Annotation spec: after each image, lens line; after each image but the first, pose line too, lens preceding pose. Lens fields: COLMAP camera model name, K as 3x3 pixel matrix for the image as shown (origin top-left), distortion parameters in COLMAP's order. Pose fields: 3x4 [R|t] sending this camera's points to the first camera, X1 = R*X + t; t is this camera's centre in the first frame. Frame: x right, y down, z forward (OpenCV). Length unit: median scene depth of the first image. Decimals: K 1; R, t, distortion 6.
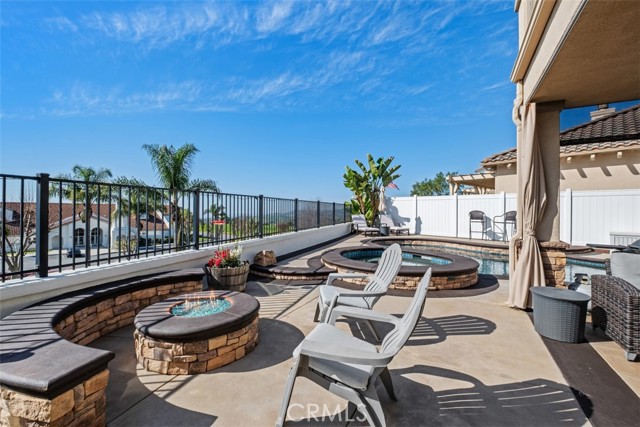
lens RADIAL K [[275.8, 0, 320.1], [0, 275.8, 211.0], [0, 0, 1]] dist [-0.003664, -0.002948]
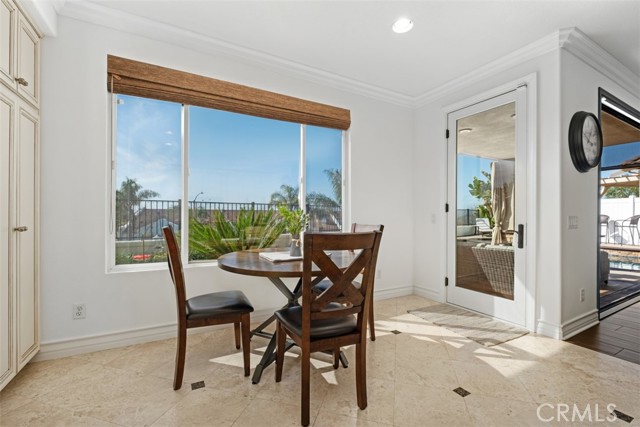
lens RADIAL K [[275.8, 0, 321.2], [0, 275.8, 216.4], [0, 0, 1]] dist [-0.003664, -0.002948]
pose [[0.839816, -0.000755, -0.542871, 0.226556], [0.000755, 1.000000, -0.000223, 0.004234], [0.542871, -0.000222, 0.839816, -0.384615]]
